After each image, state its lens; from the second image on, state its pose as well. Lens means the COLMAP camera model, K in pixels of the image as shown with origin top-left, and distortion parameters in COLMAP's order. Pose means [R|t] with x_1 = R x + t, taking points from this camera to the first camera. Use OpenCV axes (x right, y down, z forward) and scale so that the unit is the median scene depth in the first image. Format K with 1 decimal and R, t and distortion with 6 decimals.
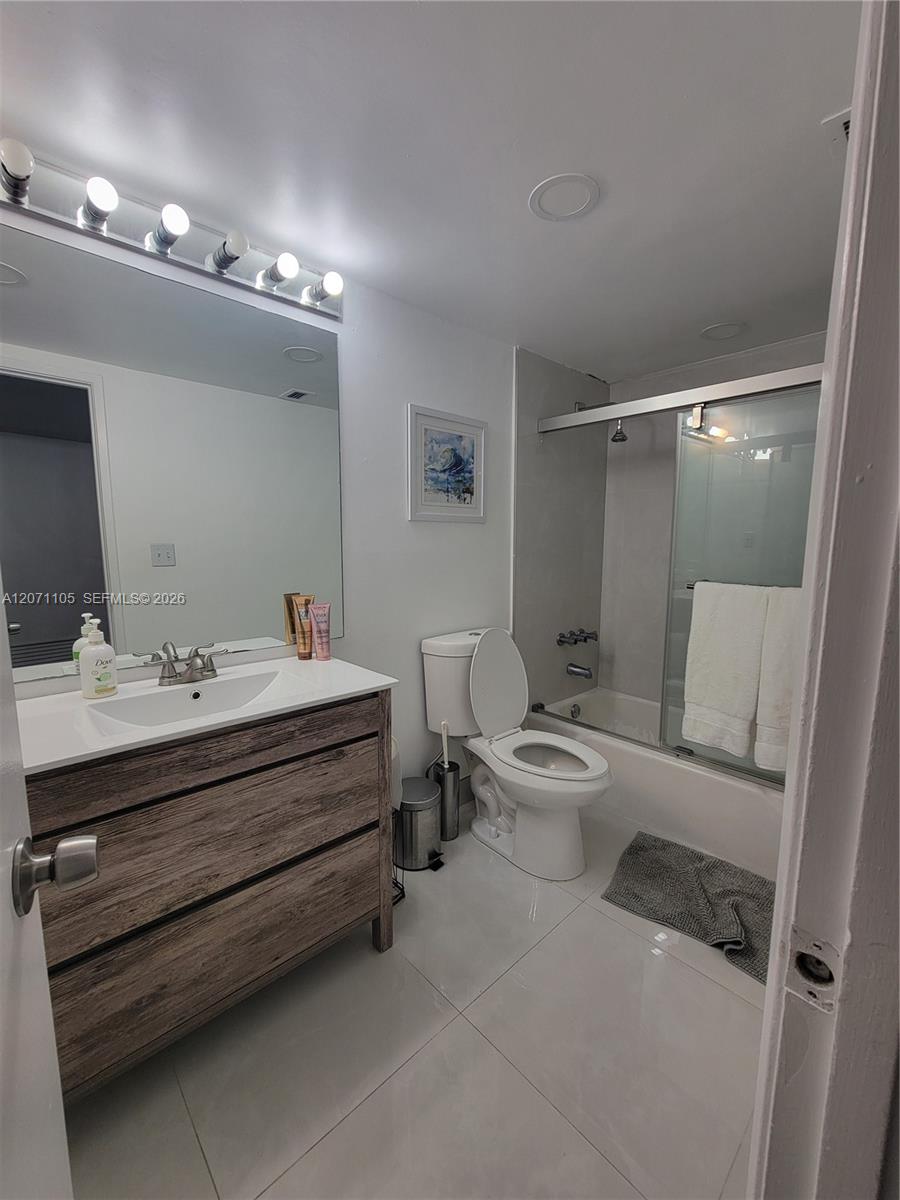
lens RADIAL K [[493.9, 0, 446.3], [0, 493.9, 604.7], [0, 0, 1]] dist [0.024181, 0.000149]
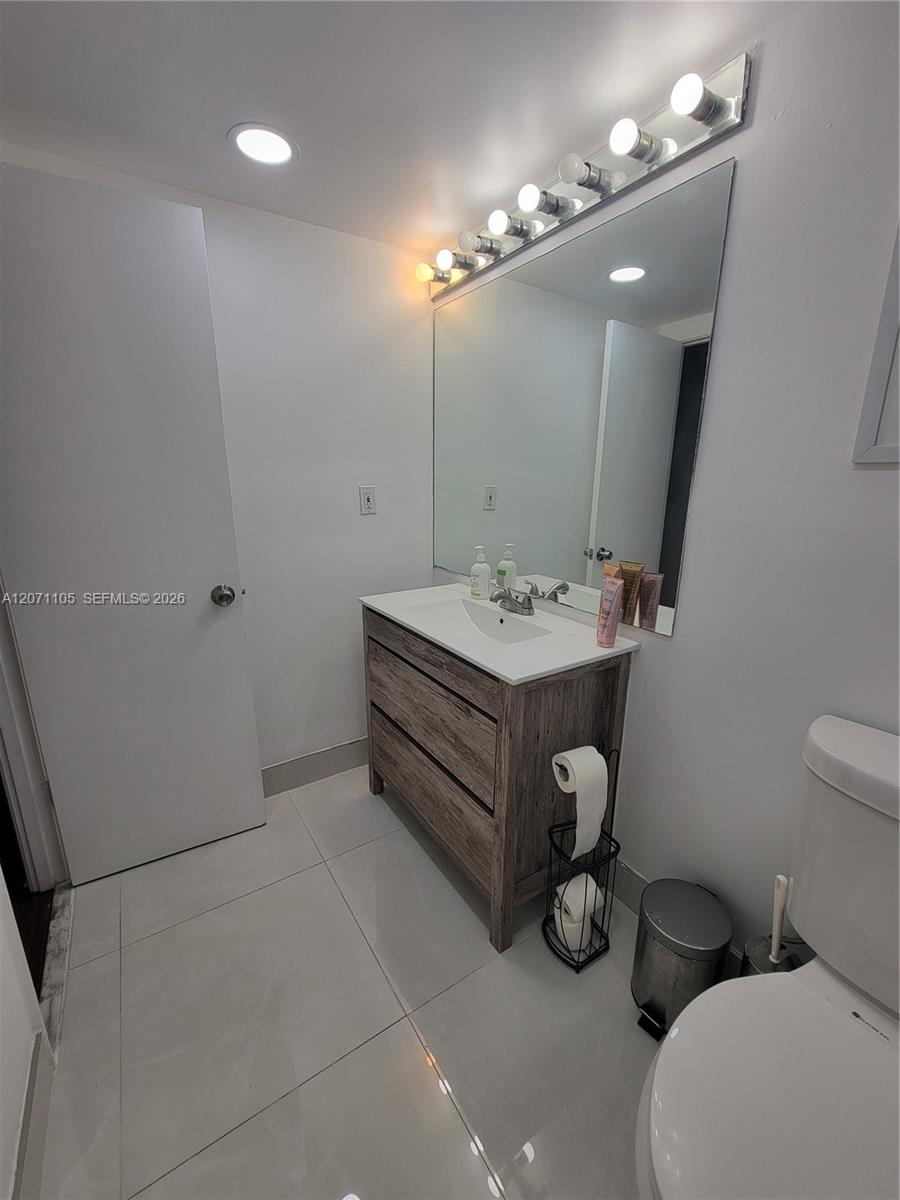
lens RADIAL K [[493.9, 0, 446.3], [0, 493.9, 604.7], [0, 0, 1]] dist [0.024181, 0.000149]
pose [[-0.166546, 0.247997, -0.954337, 0.712500], [-0.136011, 0.952825, 0.271340, -0.178673], [0.976608, 0.174991, -0.124959, 1.049424]]
